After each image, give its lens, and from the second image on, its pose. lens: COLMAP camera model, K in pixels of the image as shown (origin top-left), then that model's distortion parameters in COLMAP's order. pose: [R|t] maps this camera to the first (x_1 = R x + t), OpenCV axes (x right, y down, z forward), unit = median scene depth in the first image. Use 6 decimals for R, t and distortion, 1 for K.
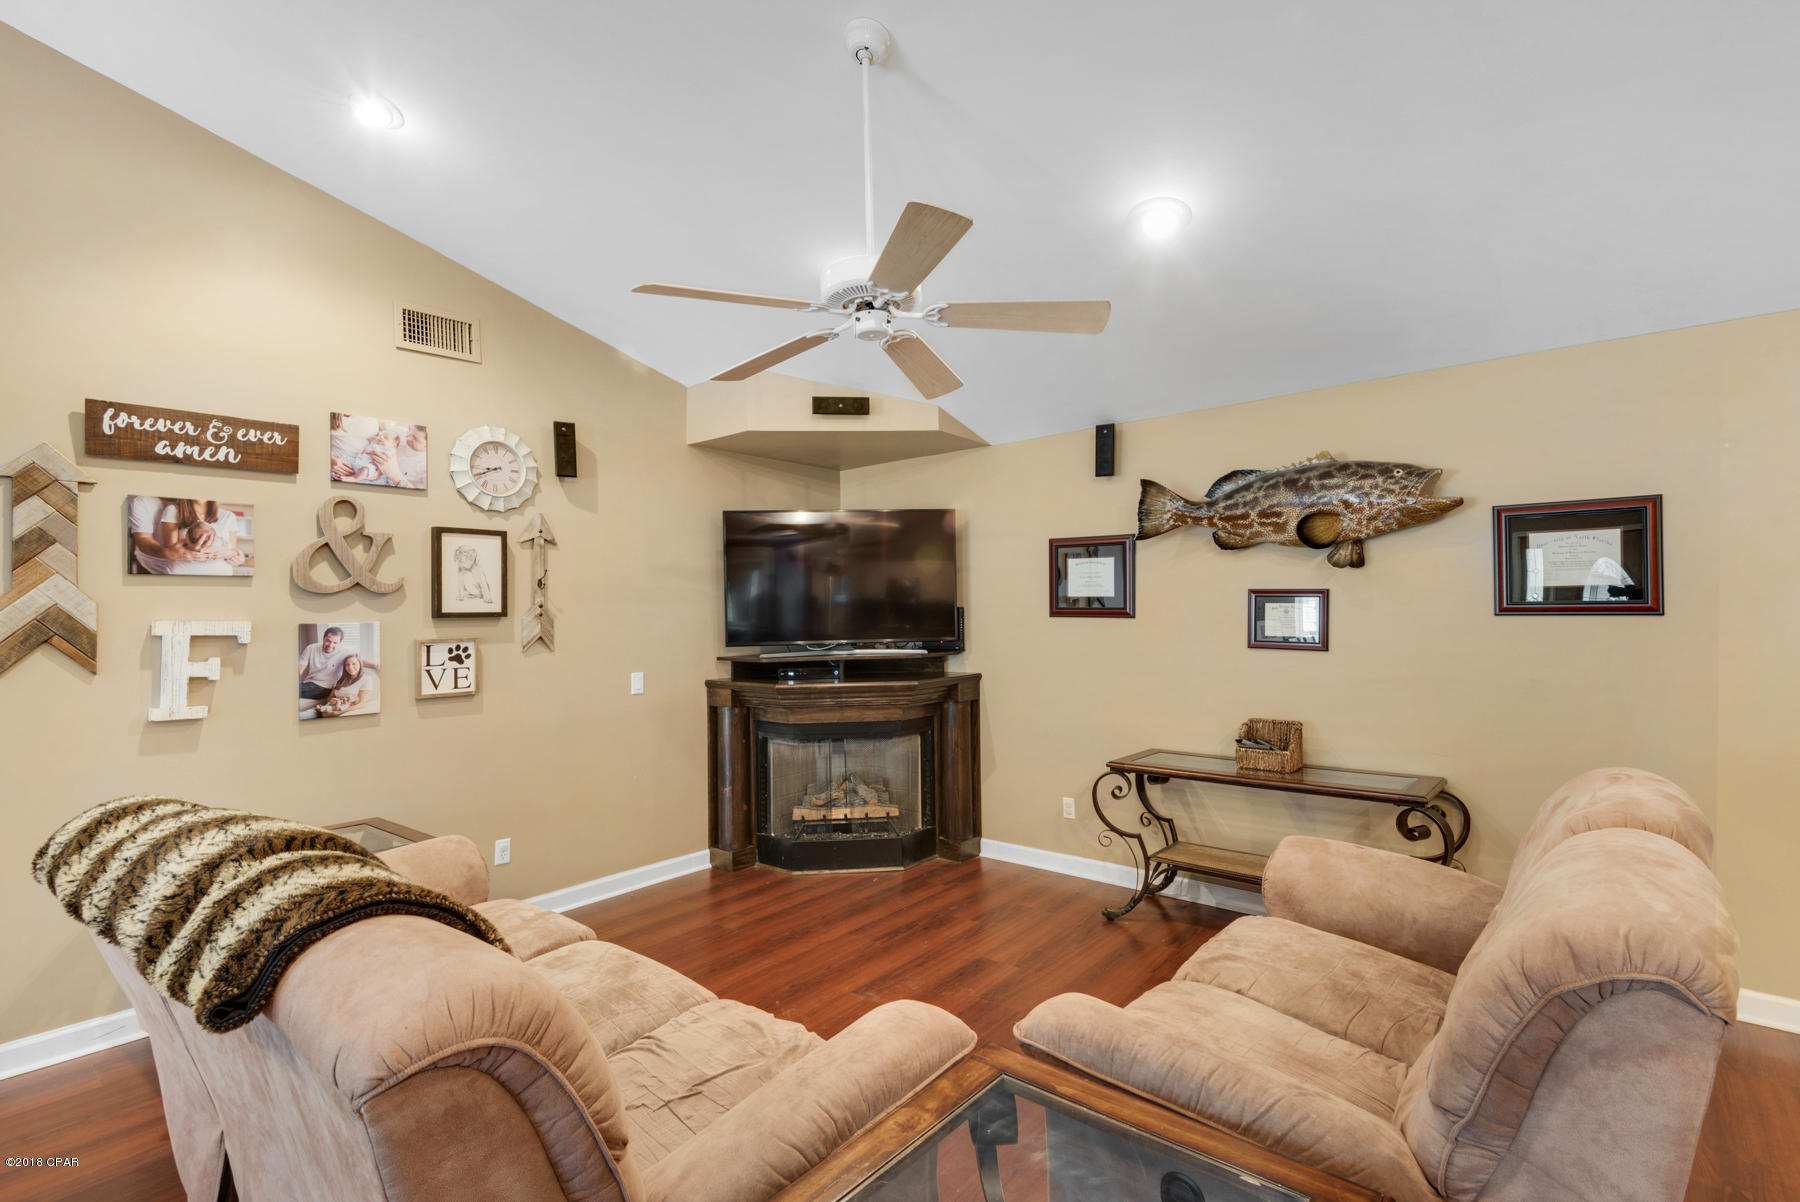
lens RADIAL K [[831.3, 0, 895.9], [0, 831.3, 606.4], [0, 0, 1]] dist [0.023614, -0.010859]
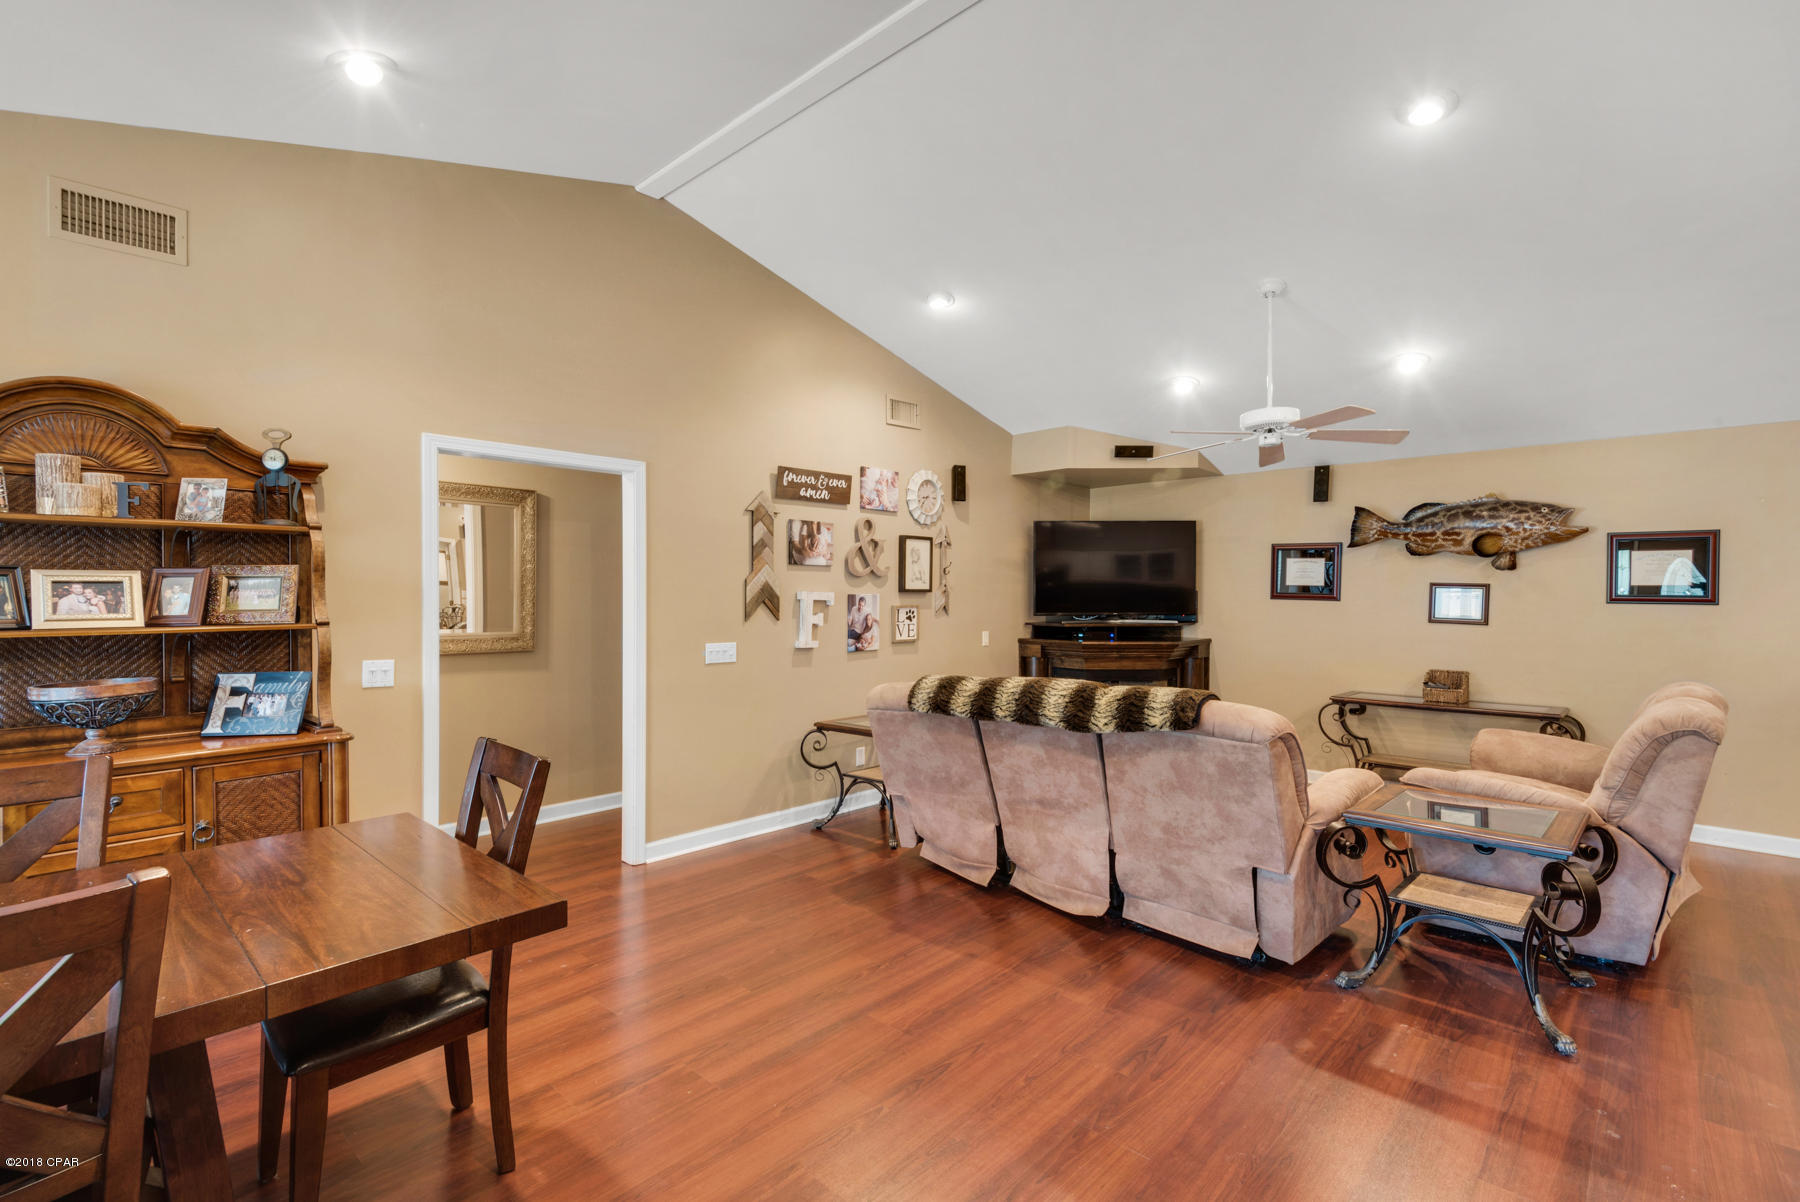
lens RADIAL K [[831.3, 0, 888.2], [0, 831.3, 597.5], [0, 0, 1]] dist [0.023614, -0.010859]
pose [[0.998114, 0.018344, -0.058585, -0.470431], [-0.017588, 0.999756, 0.013380, 0.003160], [0.058816, -0.012325, 0.998193, -0.567314]]
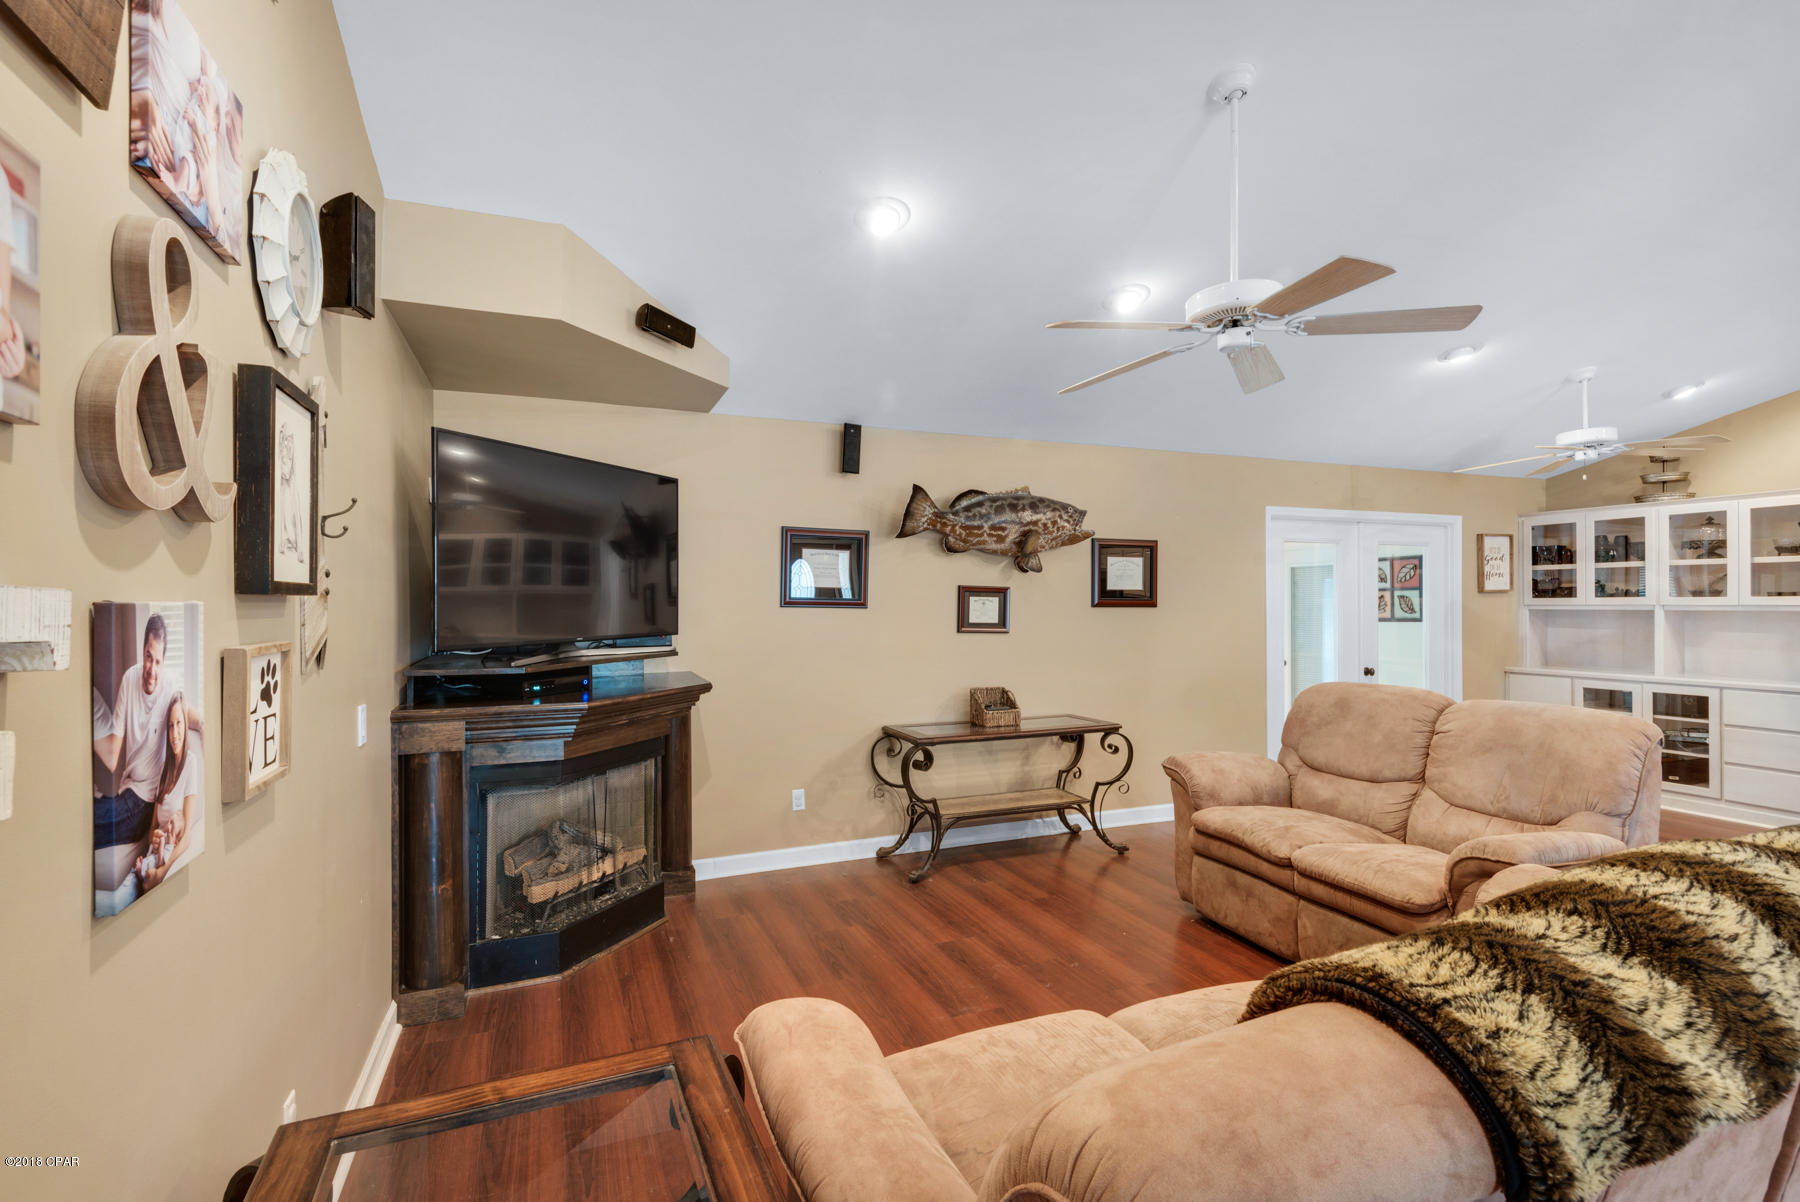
lens RADIAL K [[831.3, 0, 908.8], [0, 831.3, 607.2], [0, 0, 1]] dist [0.023614, -0.010859]
pose [[0.454030, 0.007504, 0.890955, -0.746255], [-0.009111, 0.999951, -0.003779, 0.018086], [-0.890940, -0.006401, 0.454076, 0.525289]]
